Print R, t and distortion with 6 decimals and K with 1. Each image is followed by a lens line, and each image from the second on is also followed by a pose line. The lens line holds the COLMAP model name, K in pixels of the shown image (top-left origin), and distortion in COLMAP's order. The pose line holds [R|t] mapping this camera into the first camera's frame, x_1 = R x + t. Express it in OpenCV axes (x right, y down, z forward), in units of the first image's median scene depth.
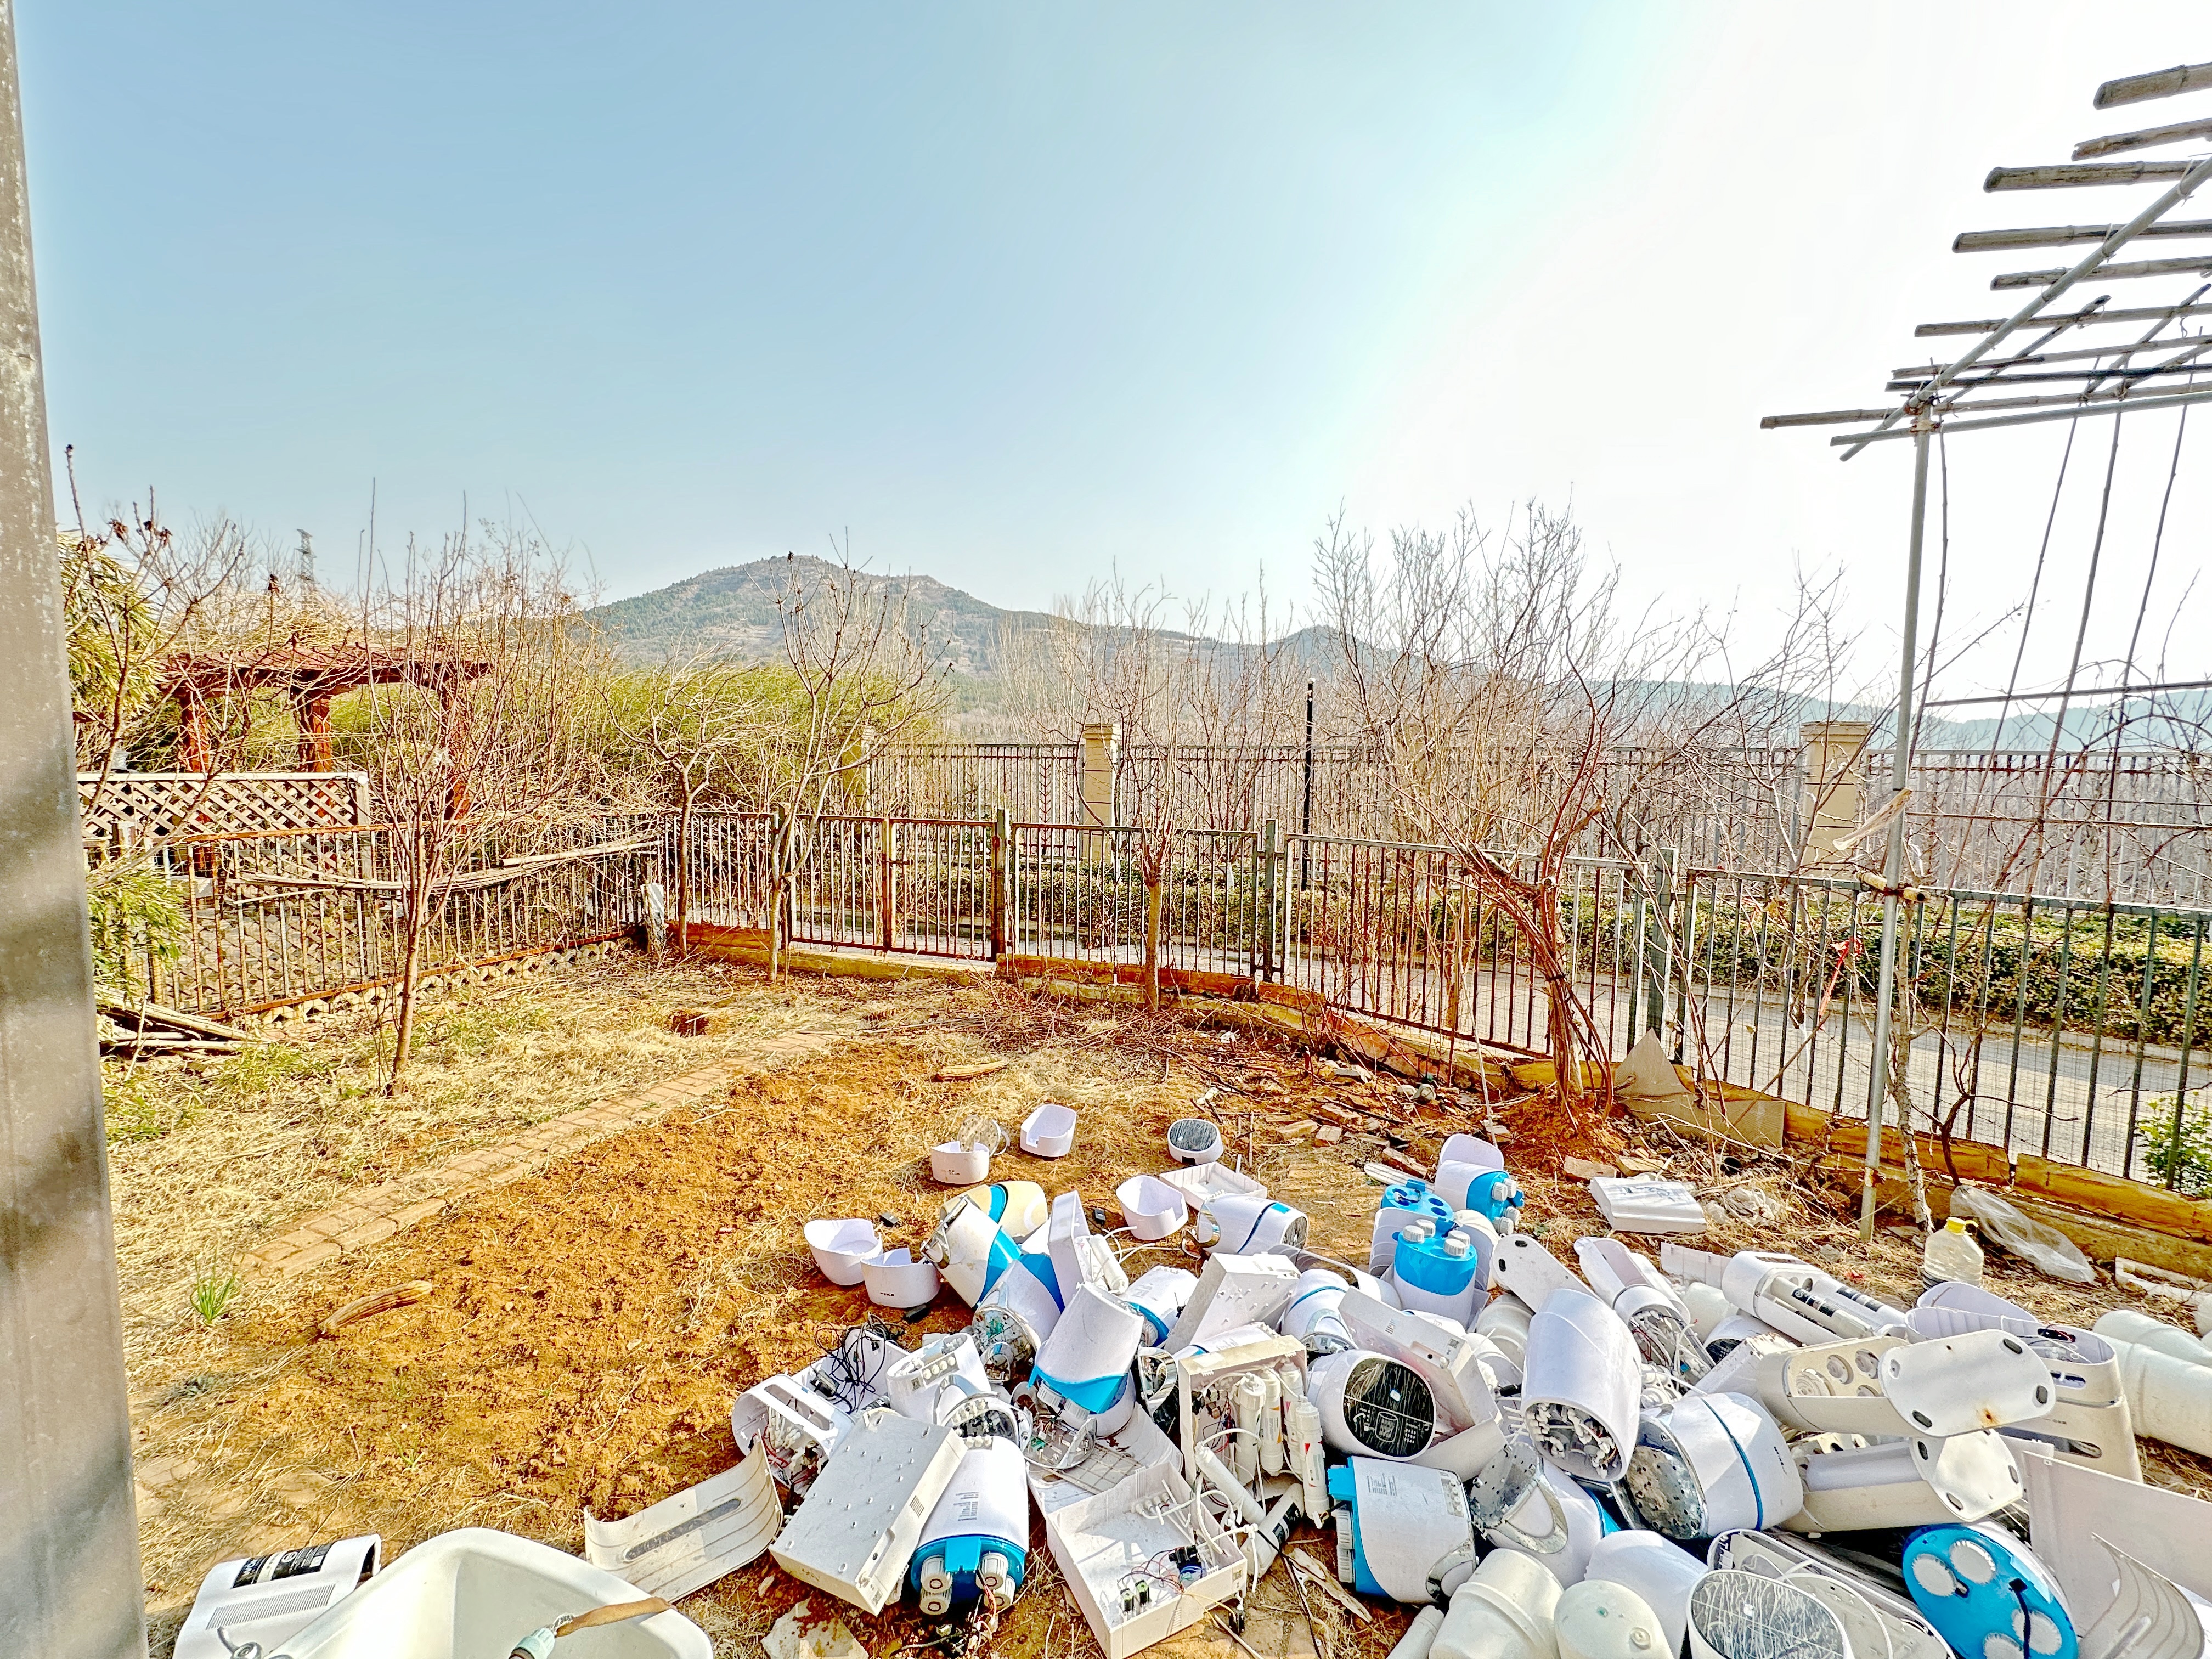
lens RADIAL K [[882.5, 0, 1107.8], [0, 882.5, 836.5], [0, 0, 1]] dist [-0.001146, 0.000263]
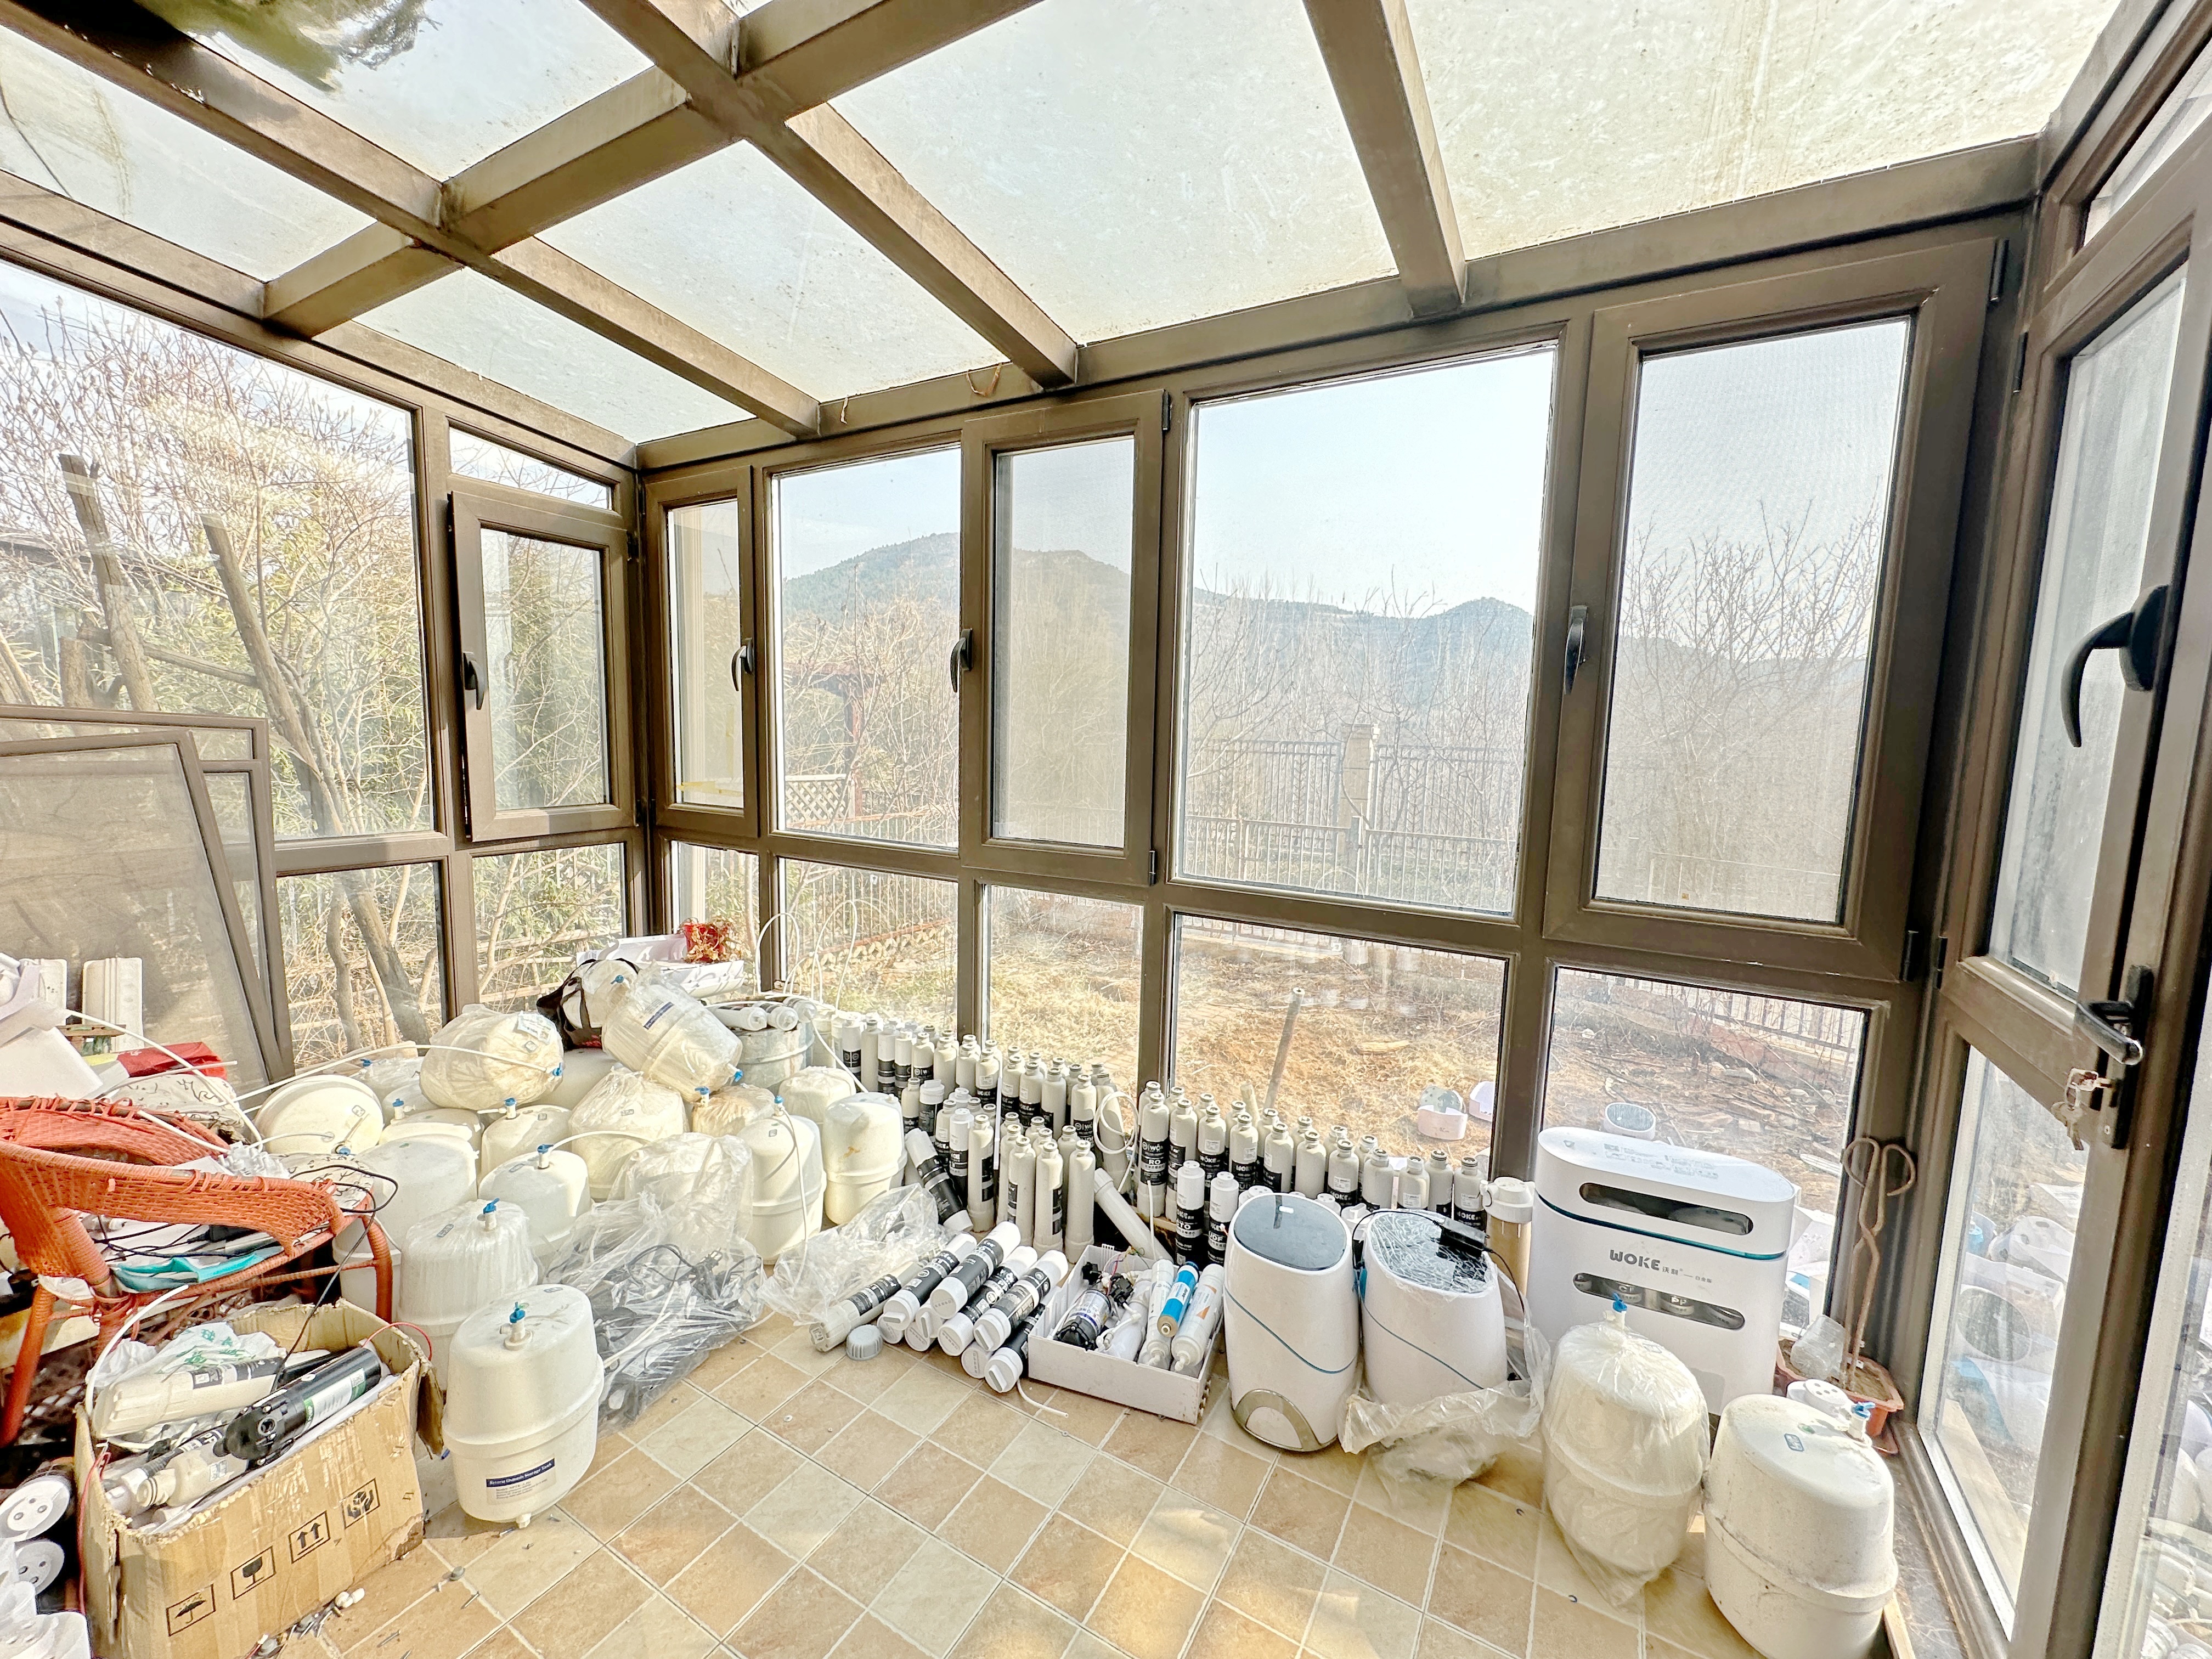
lens RADIAL K [[882.5, 0, 1110.6], [0, 882.5, 838.4], [0, 0, 1]] dist [-0.001146, 0.000263]
pose [[0.987145, 0.036850, -0.155521, -0.374555], [-0.032204, 0.998959, 0.032295, -0.044709], [0.156549, -0.026871, 0.987305, -0.236808]]
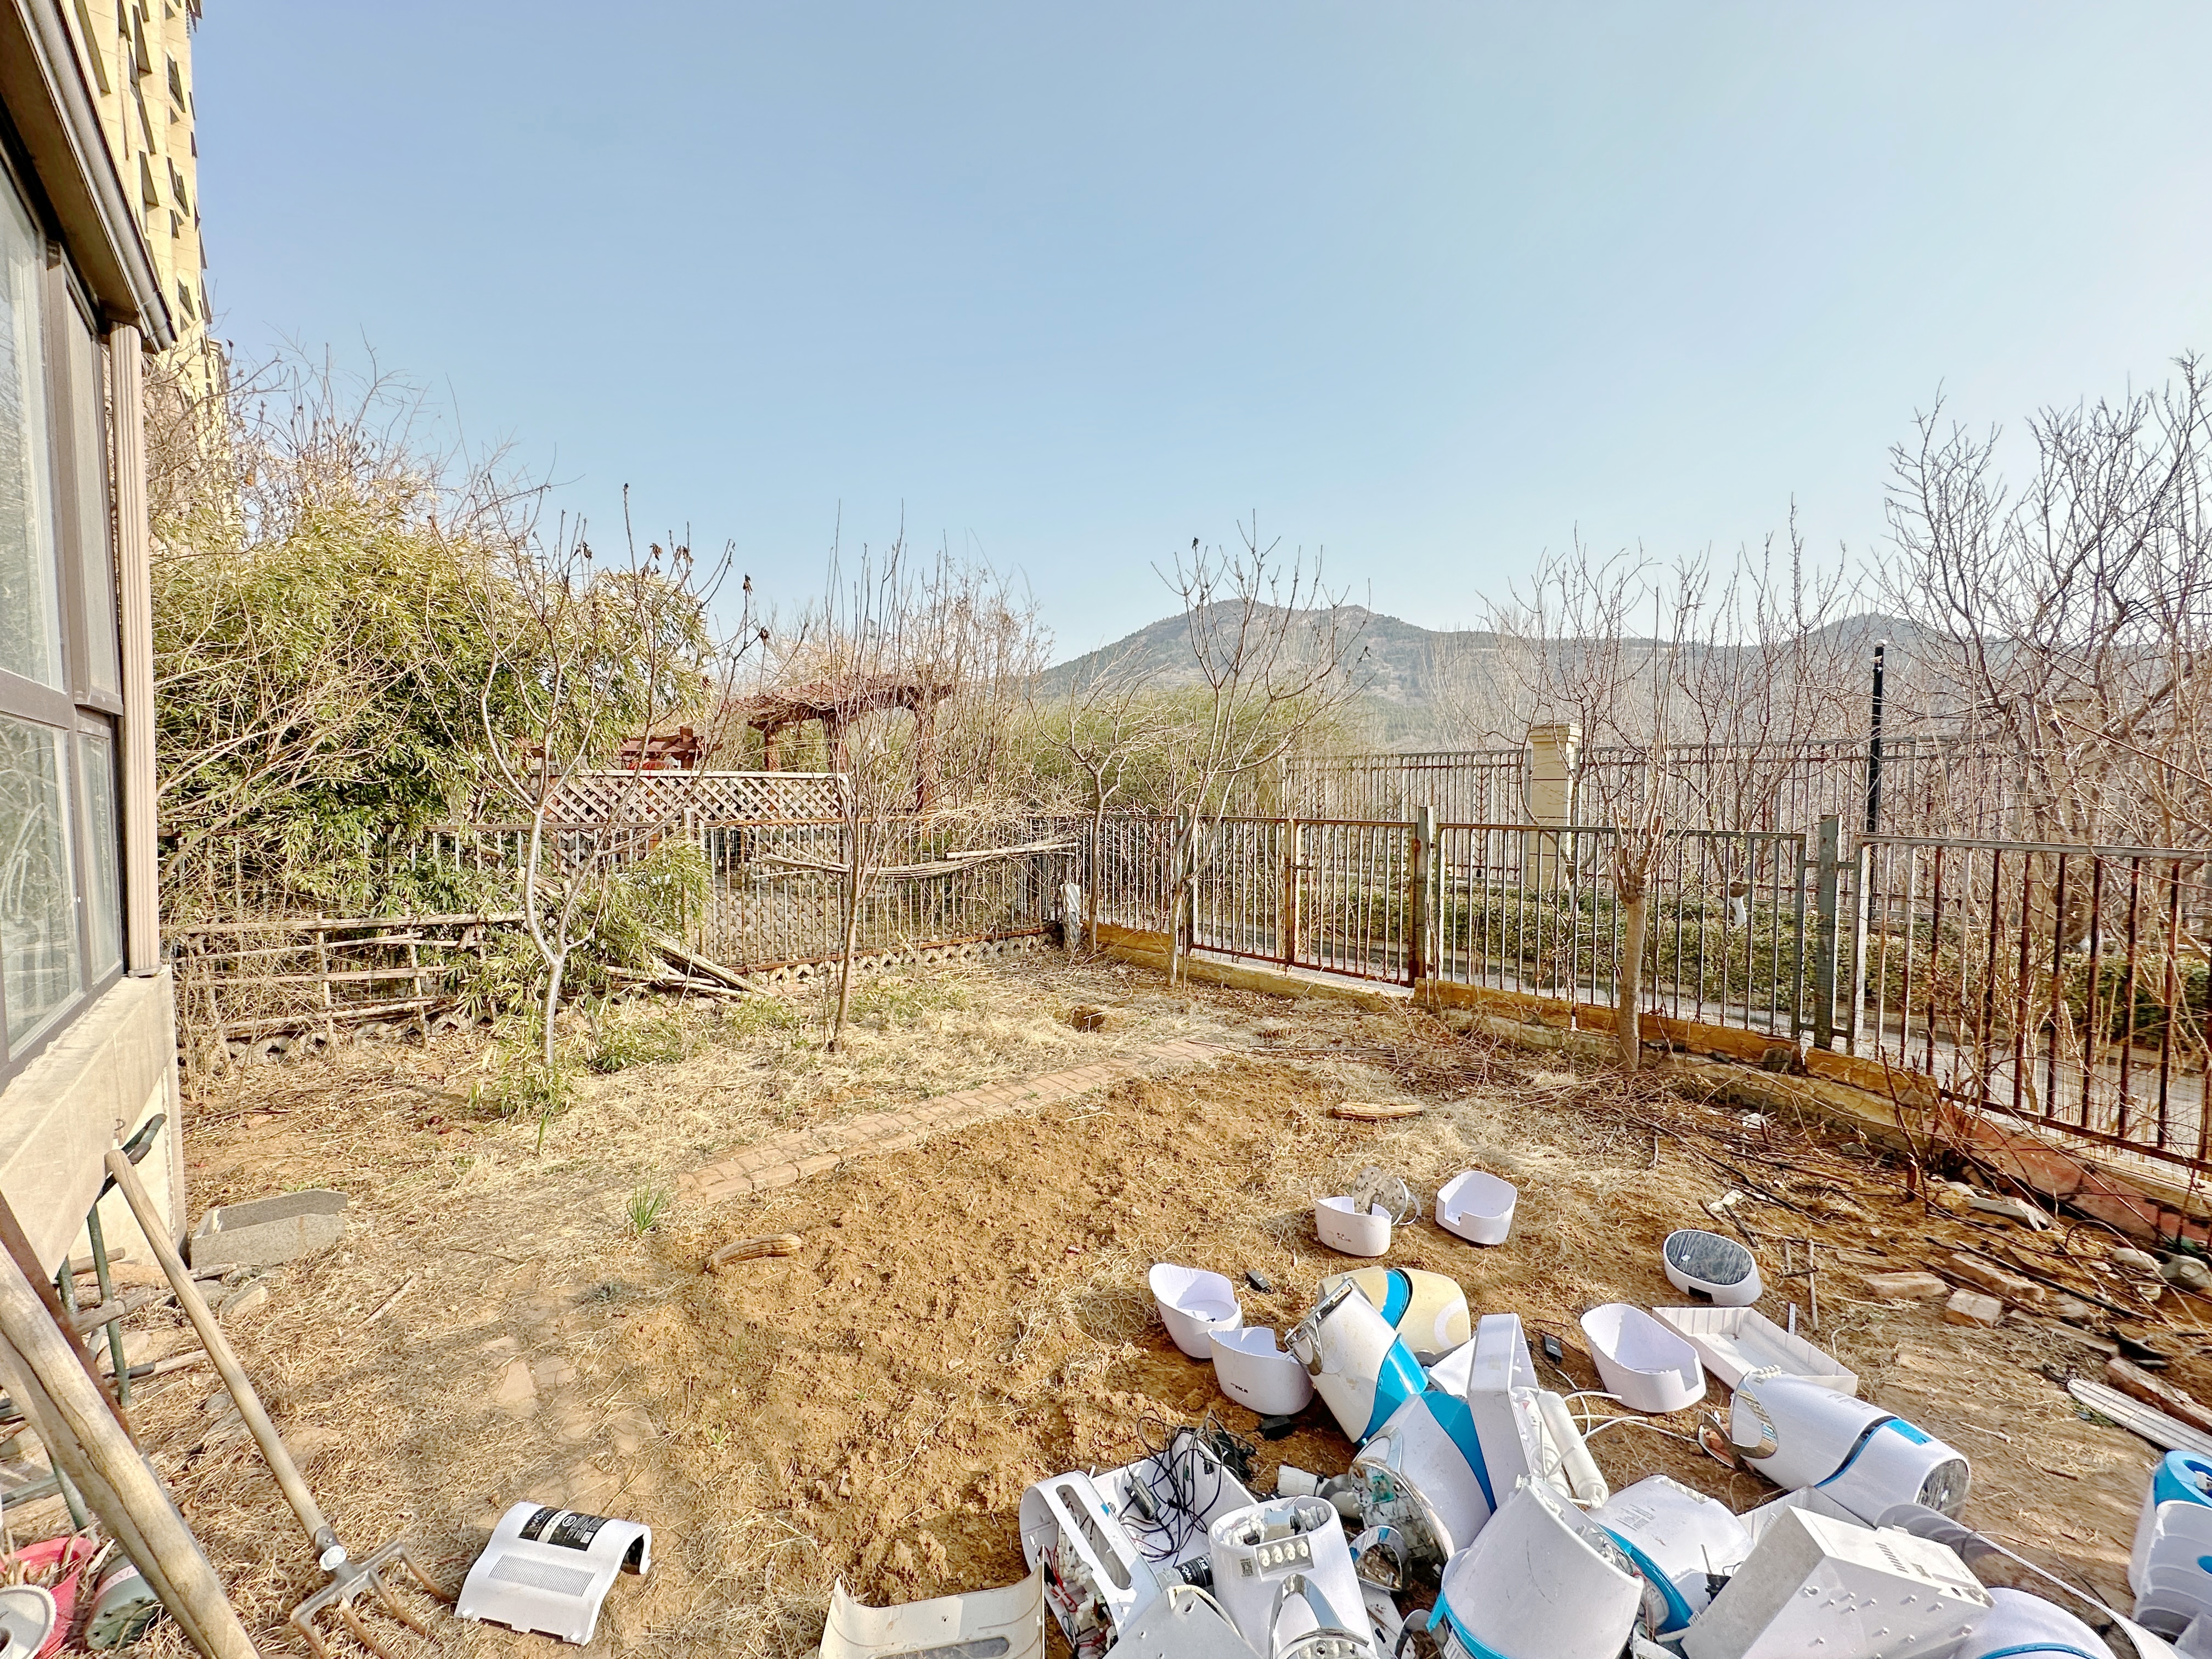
lens RADIAL K [[882.5, 0, 1104.3], [0, 882.5, 828.1], [0, 0, 1]] dist [-0.001146, 0.000263]
pose [[0.888847, 0.008383, -0.458127, -0.006472], [-0.028504, 0.998908, -0.037024, 0.043702], [0.457317, 0.045967, 0.888115, 0.156608]]
